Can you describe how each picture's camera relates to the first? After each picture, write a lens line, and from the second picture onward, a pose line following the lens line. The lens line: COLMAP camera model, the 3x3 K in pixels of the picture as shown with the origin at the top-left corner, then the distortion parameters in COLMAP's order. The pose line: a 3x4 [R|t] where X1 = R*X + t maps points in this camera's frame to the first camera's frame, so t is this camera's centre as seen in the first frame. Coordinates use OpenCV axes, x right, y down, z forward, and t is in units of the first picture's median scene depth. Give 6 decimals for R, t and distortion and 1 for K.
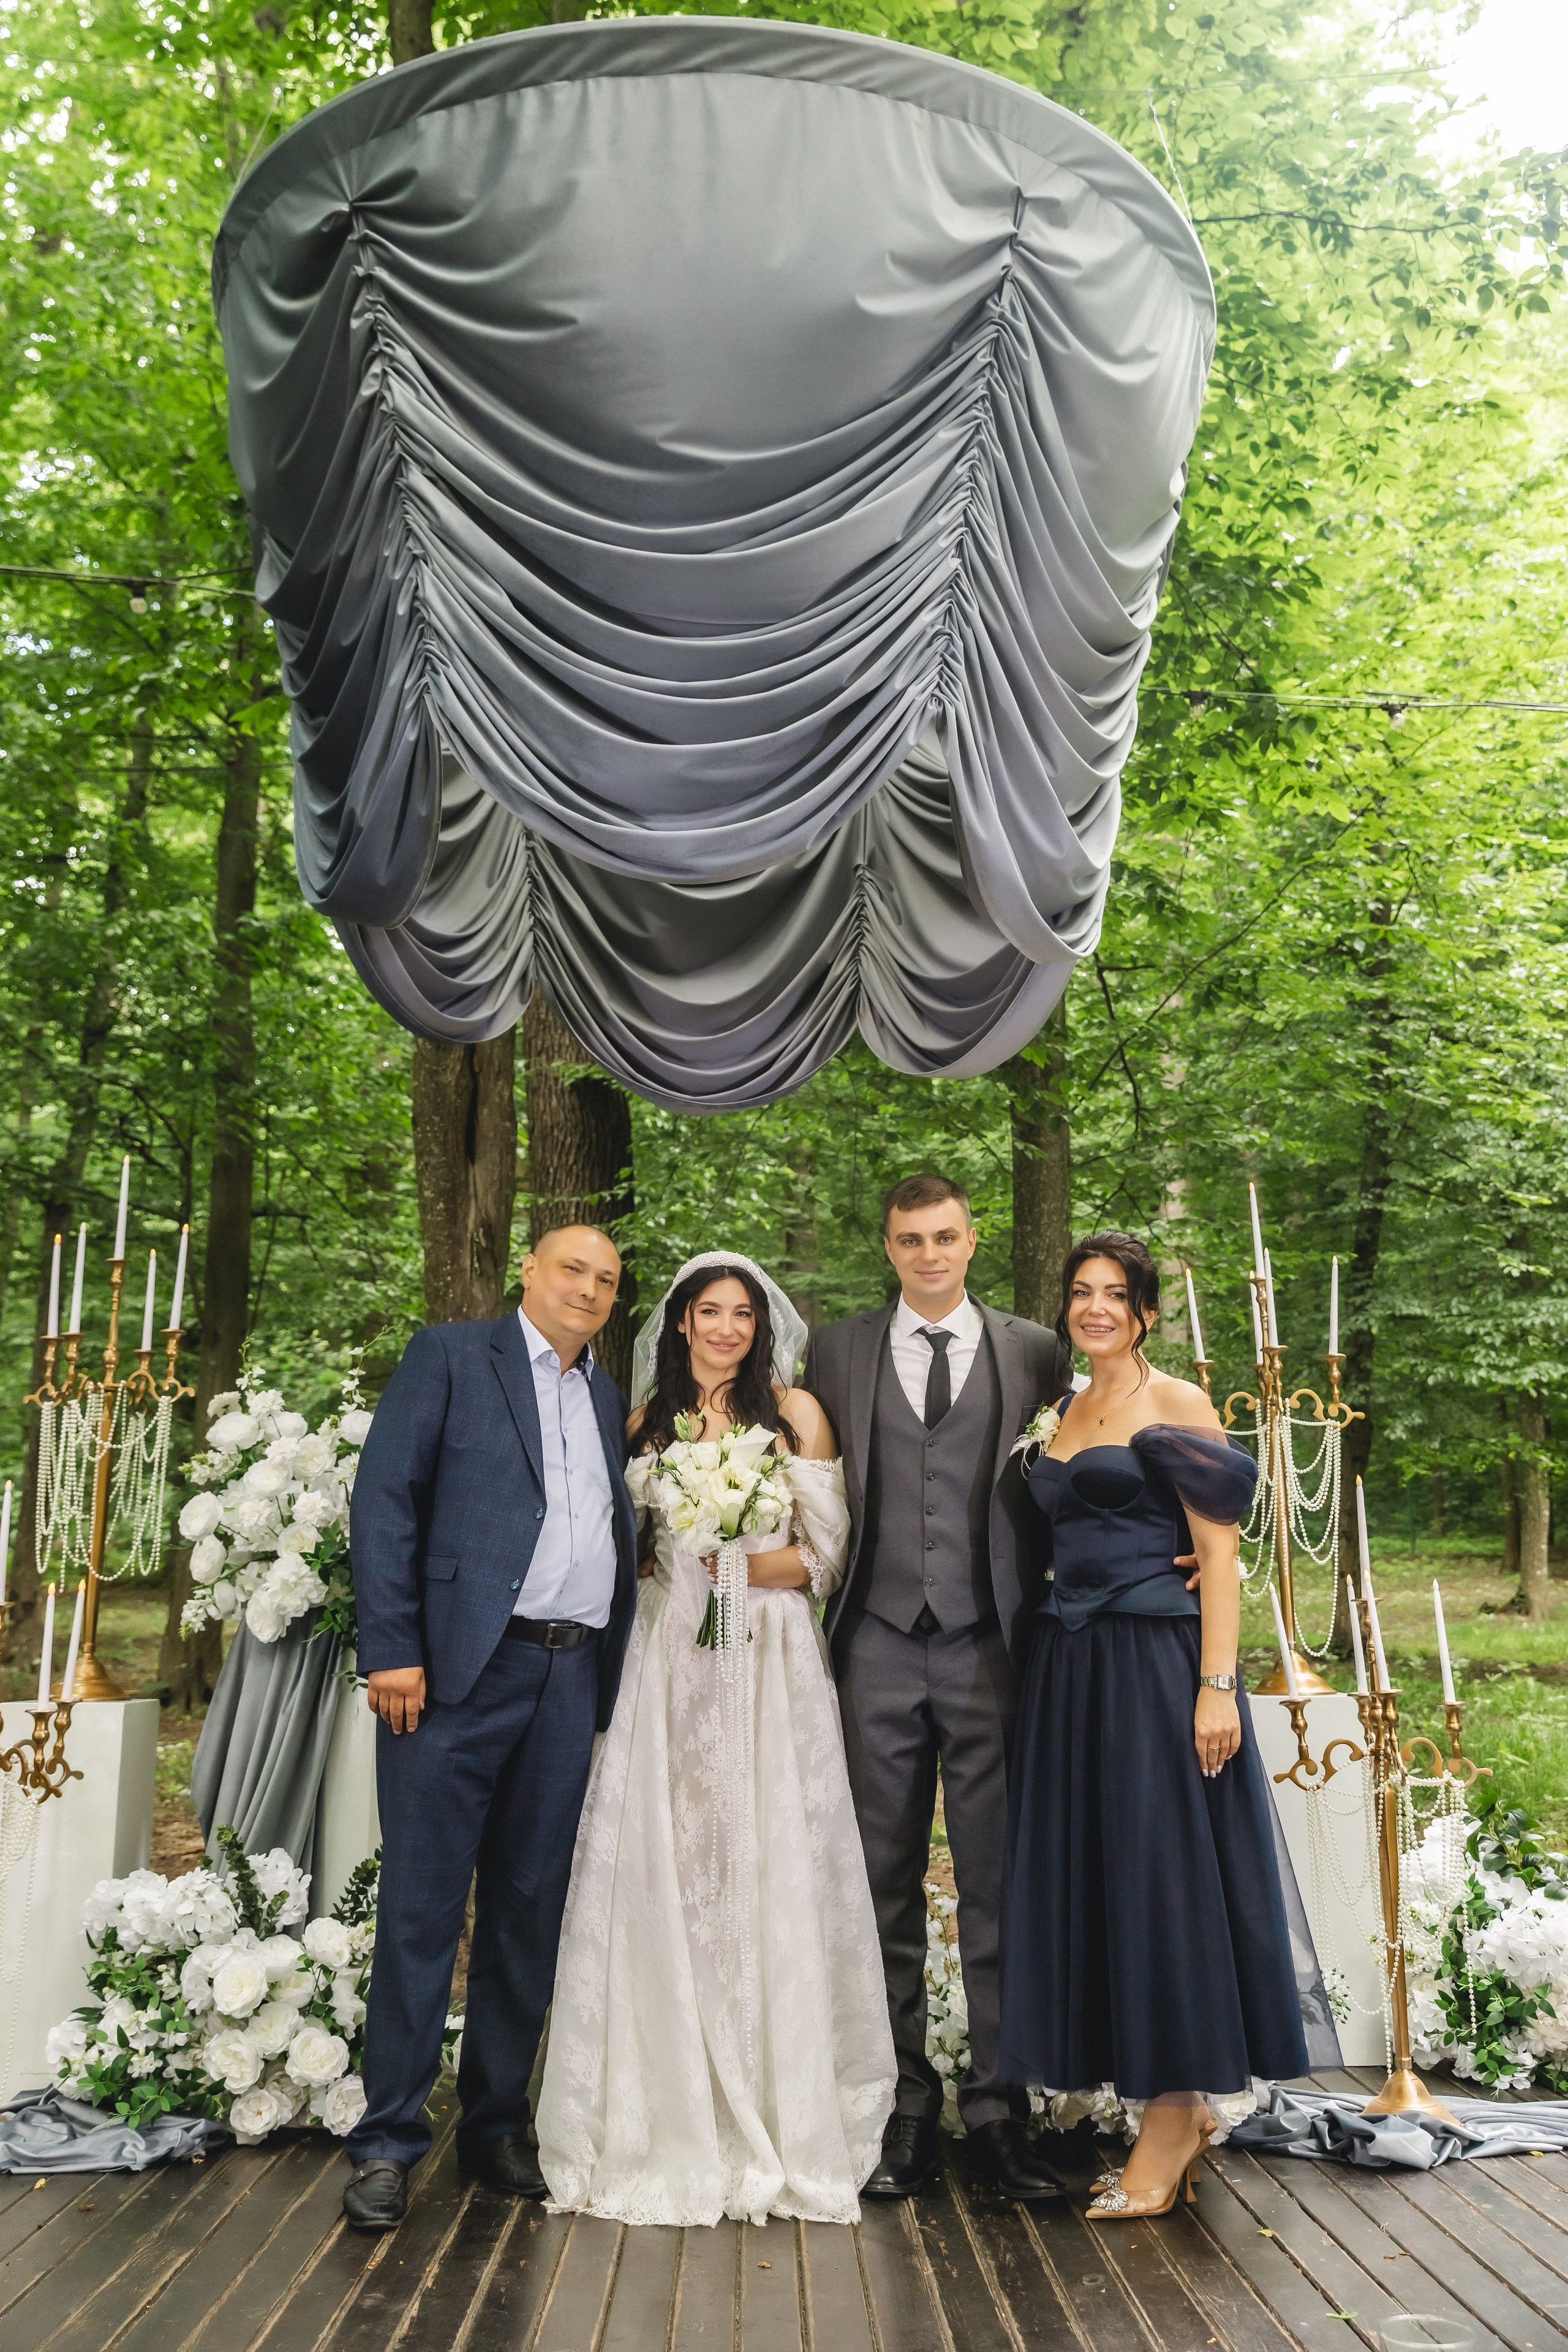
lens RADIAL K [[2027.1, 0, 765.9], [0, 2027.1, 1167.8], [0, 0, 1]] dist [-0.005092, 0.013295]
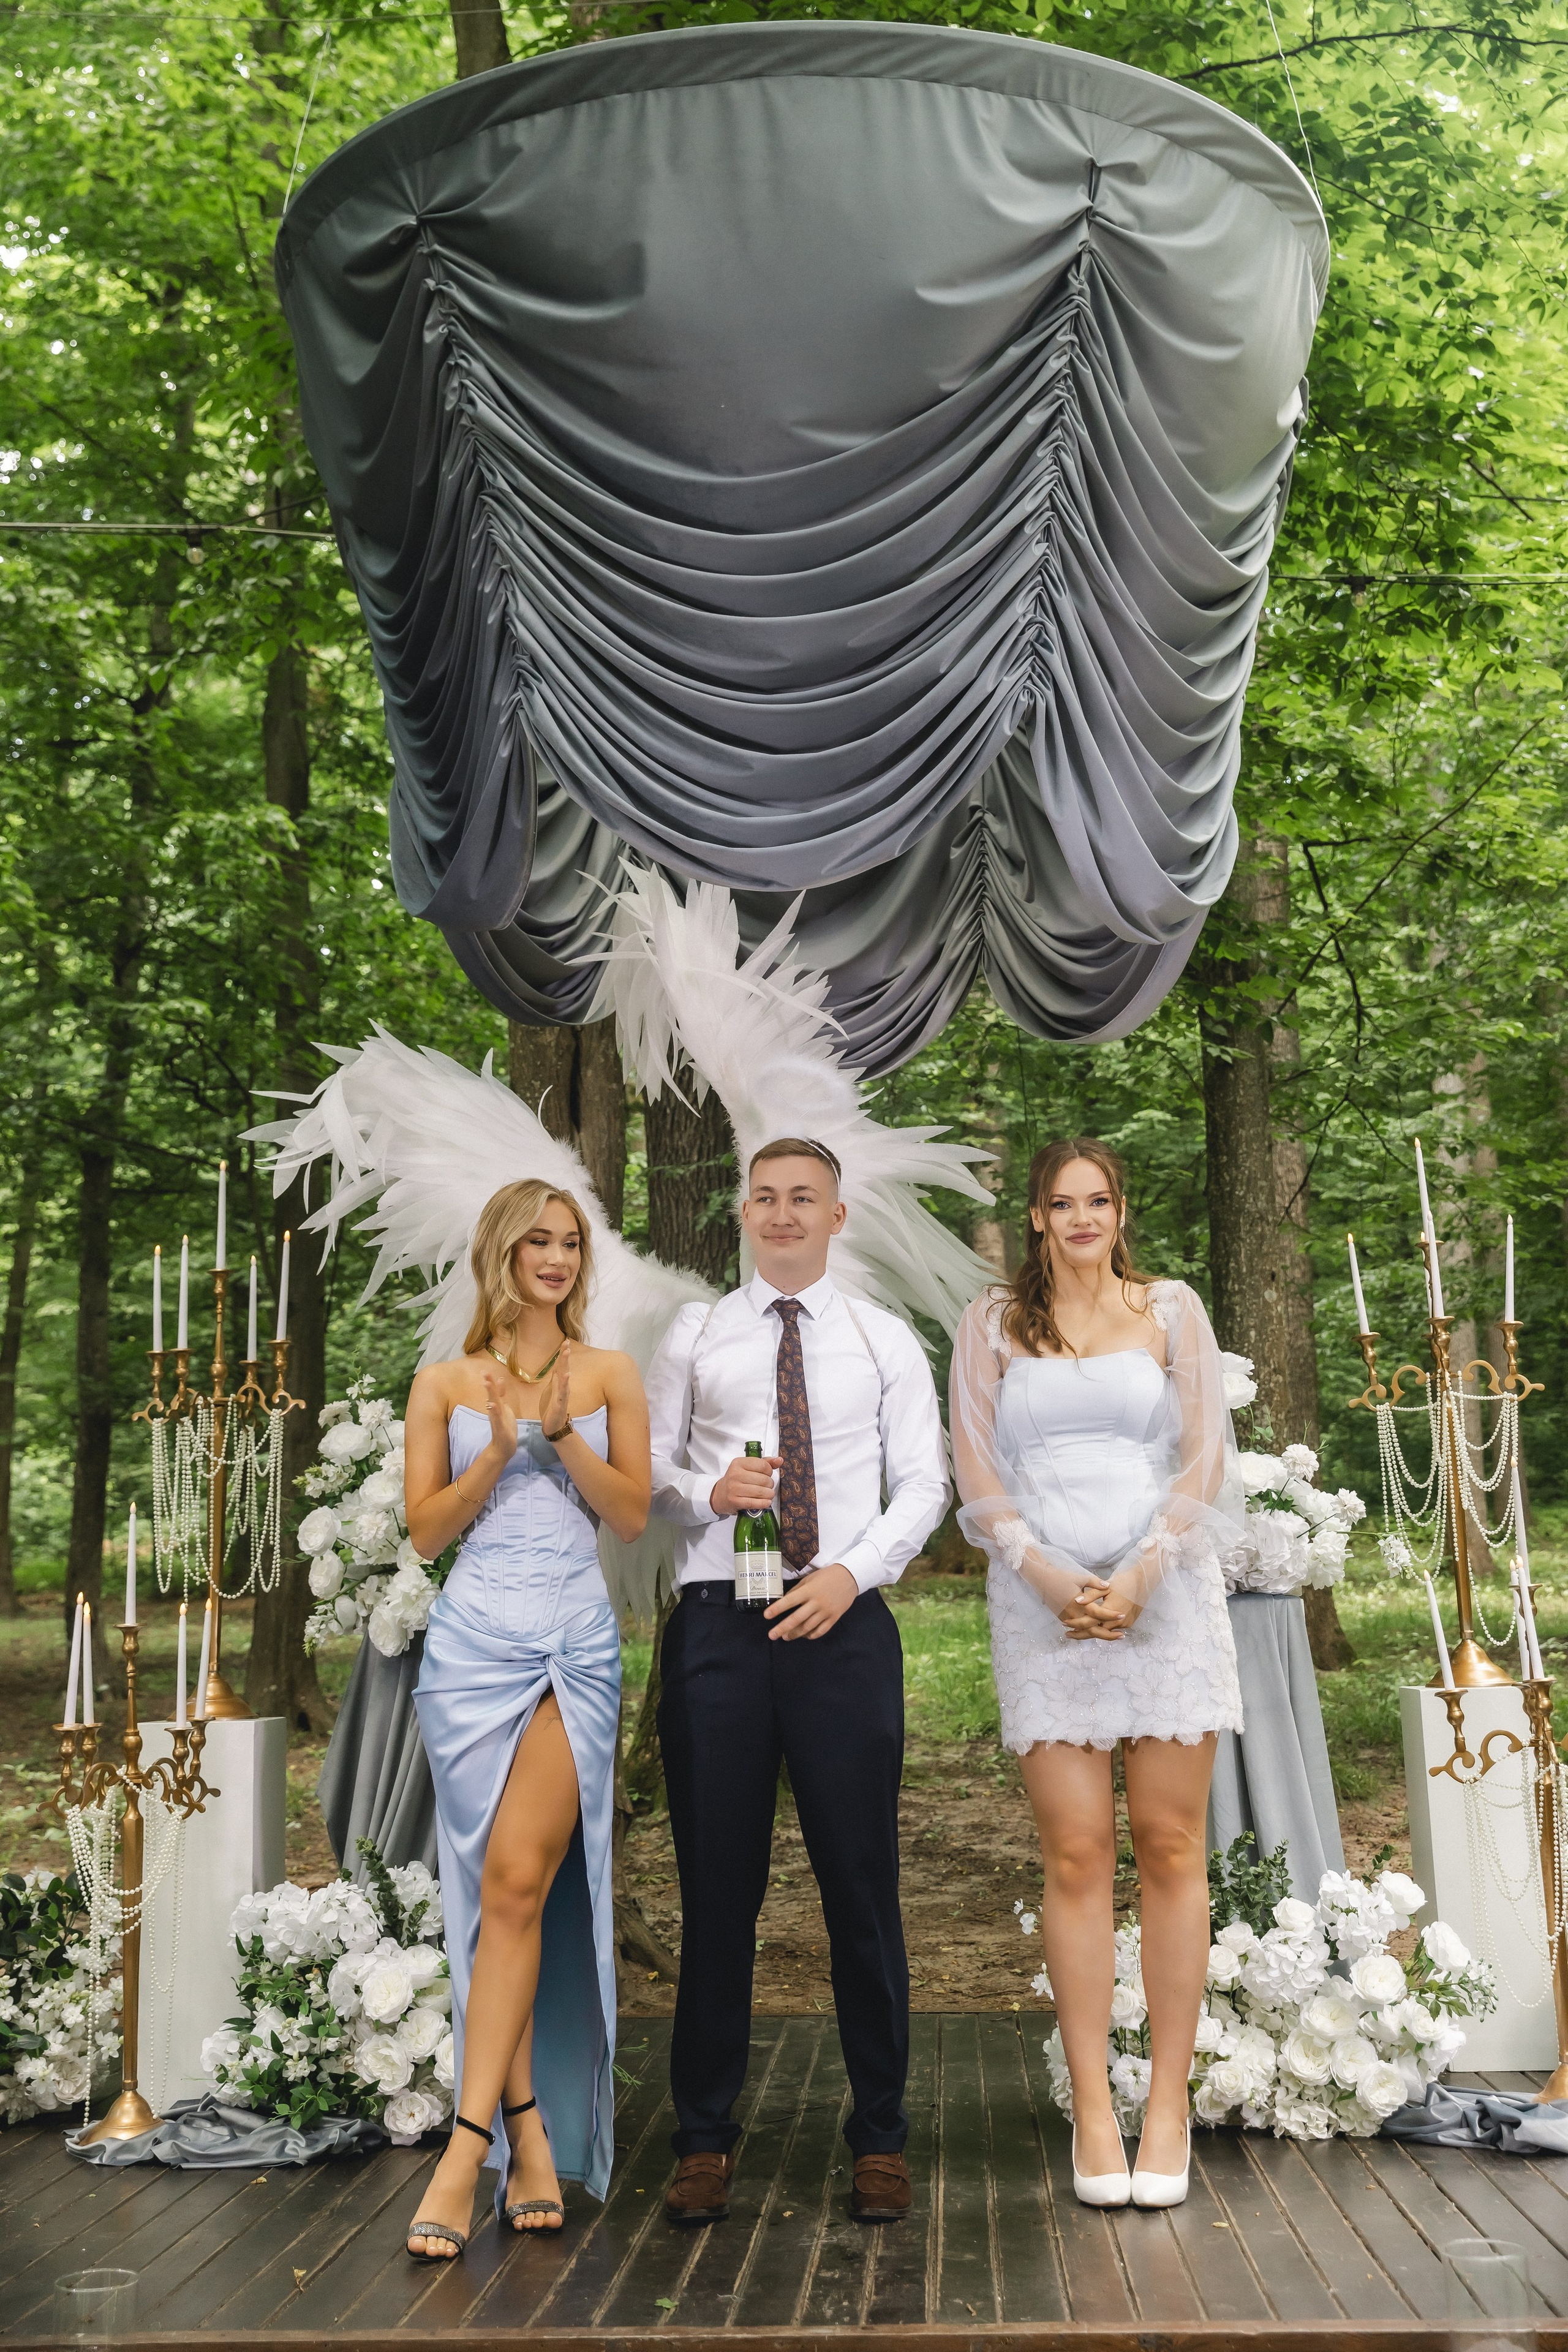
lens RADIAL K [[2585.6, 0, 753.7], [0, 2585.6, 1164.7], [0, 0, 1]] dist [-0.005545, 0.033378]
pose [[0.996158, -0.038667, -0.078581, 0.036755], [0.042209, 0.998143, 0.043925, -0.052626], [0.076737, -0.047073, 0.995940, -0.228150]]
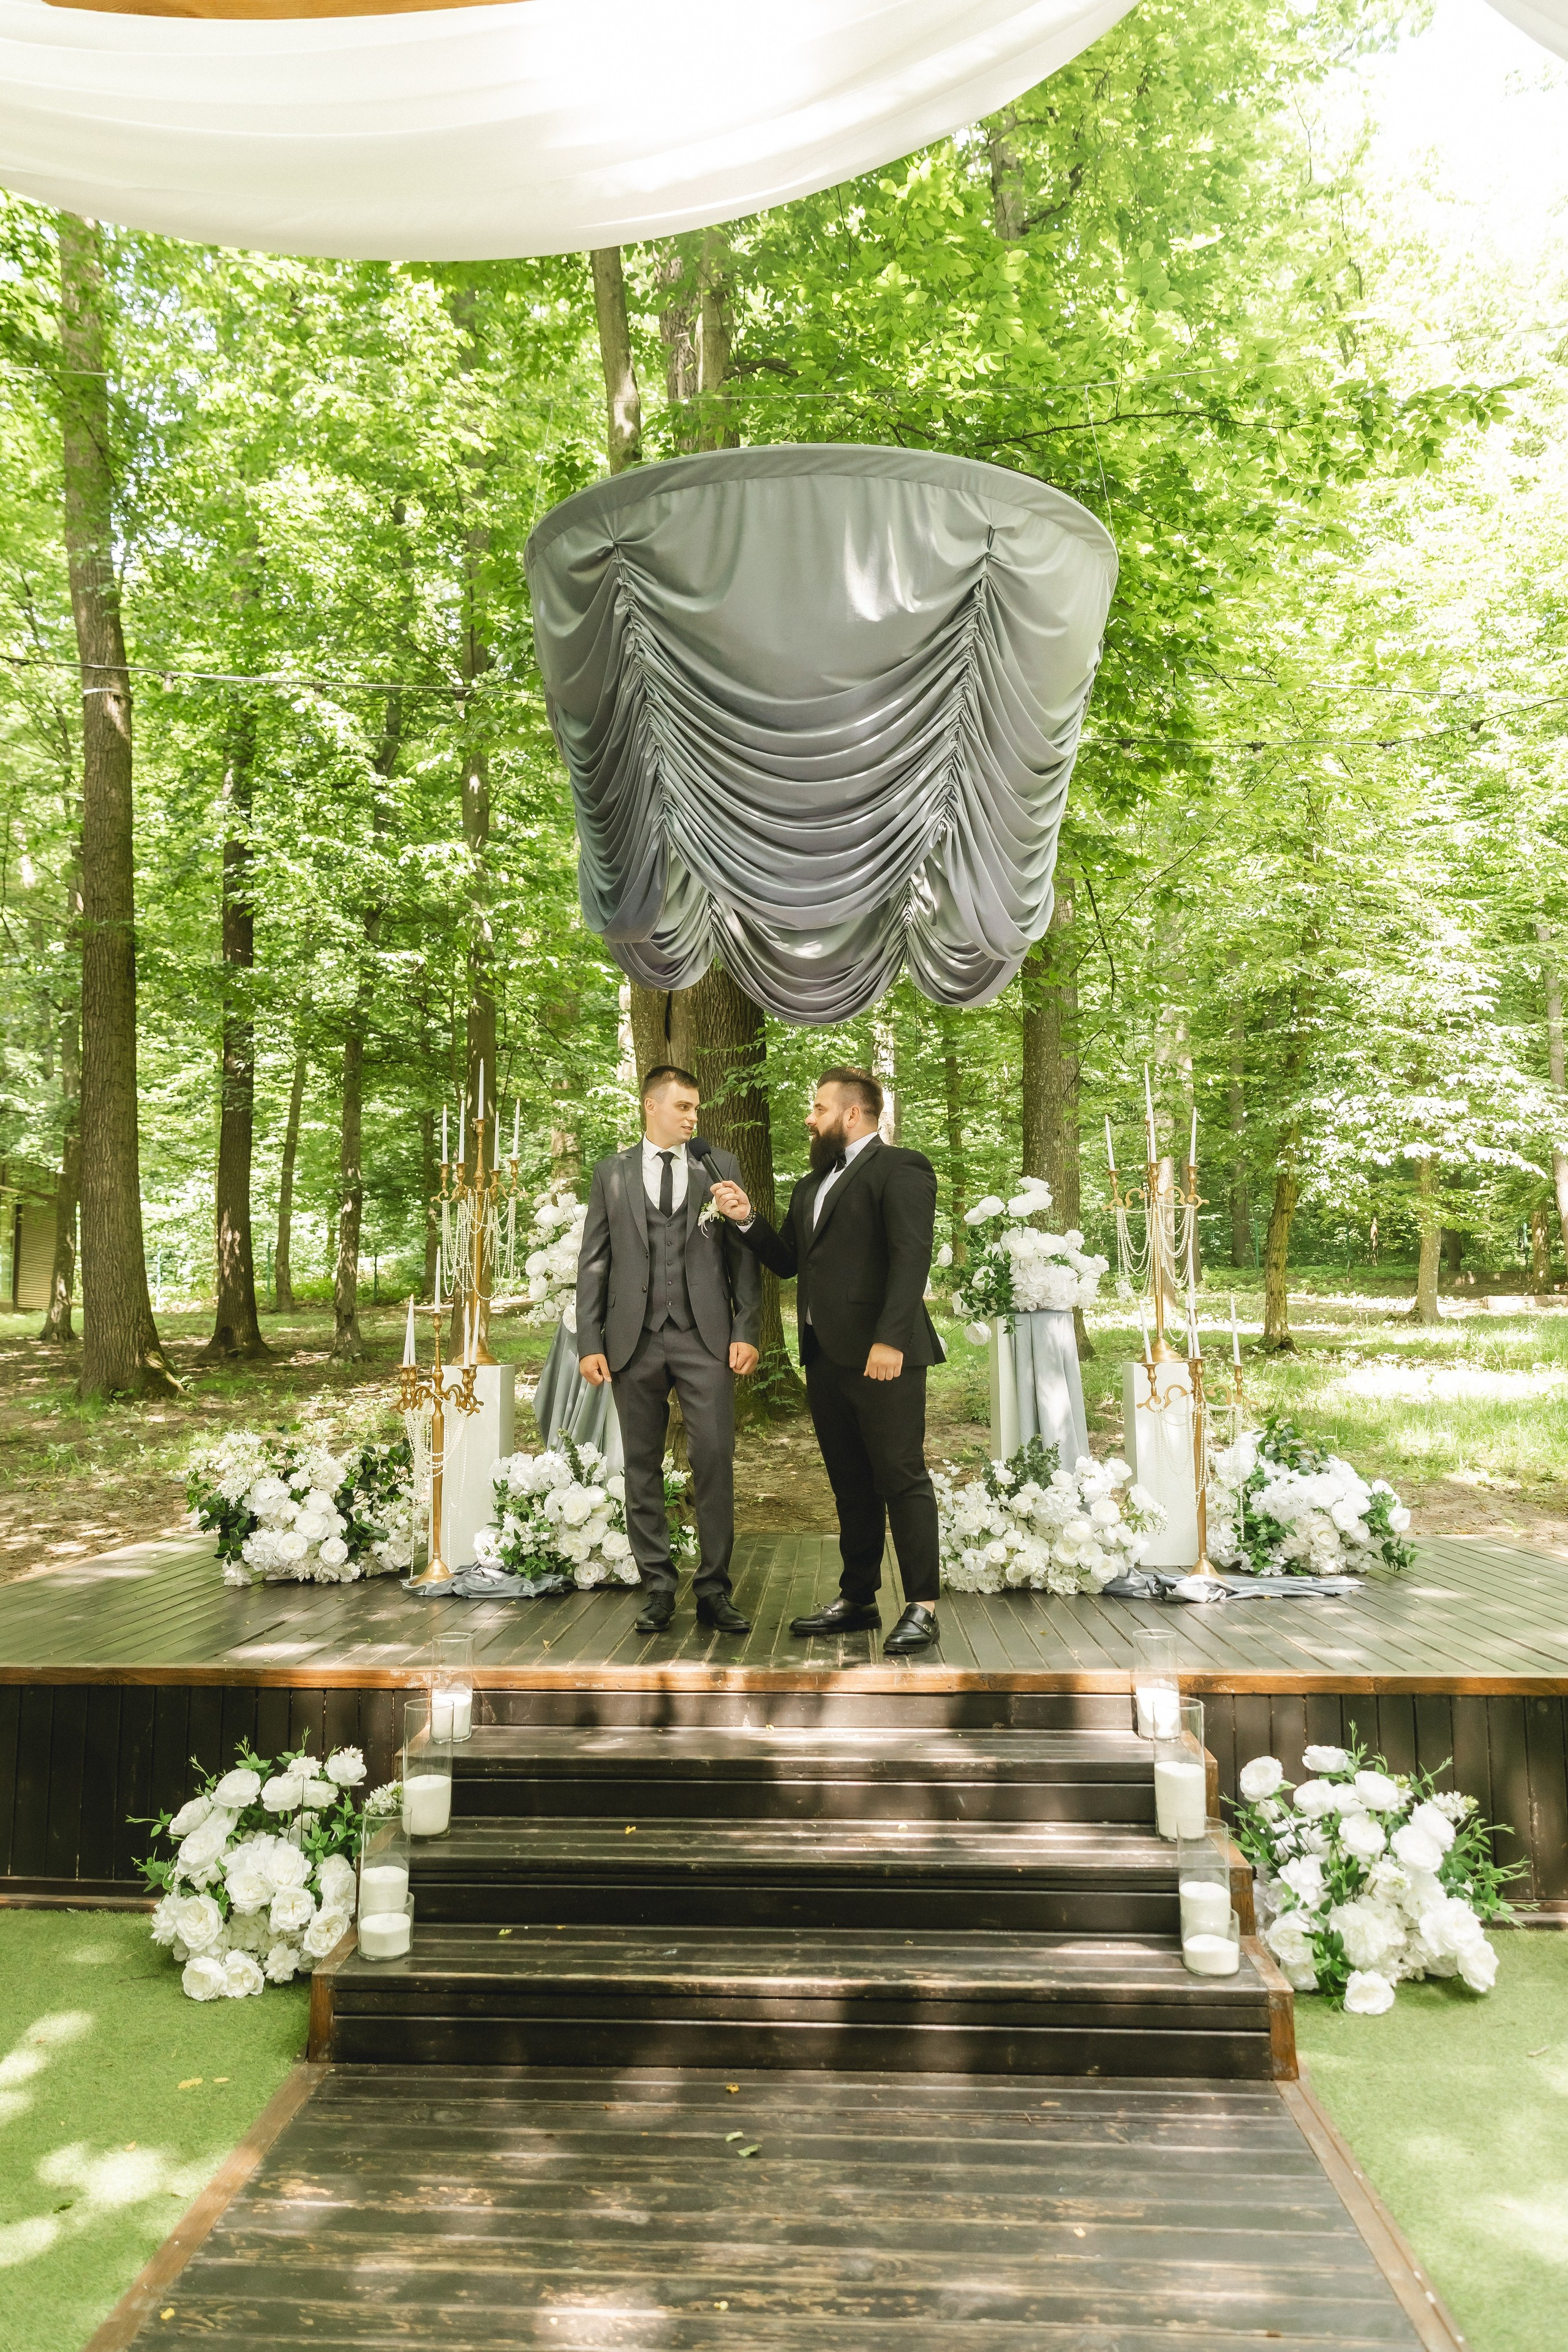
lens RADIAL K [[1596.2, 0, 768.4], [0, 1596.2, 1187.7], [0, 0, 1]] dist [0.013729, -0.001371]
pose [[0.998324, -0.007103, -0.057437, 0.006701], [0.014559, 0.991346, 0.130462, -0.077479], [0.056013, -0.131080, 0.989788, -0.382527]]
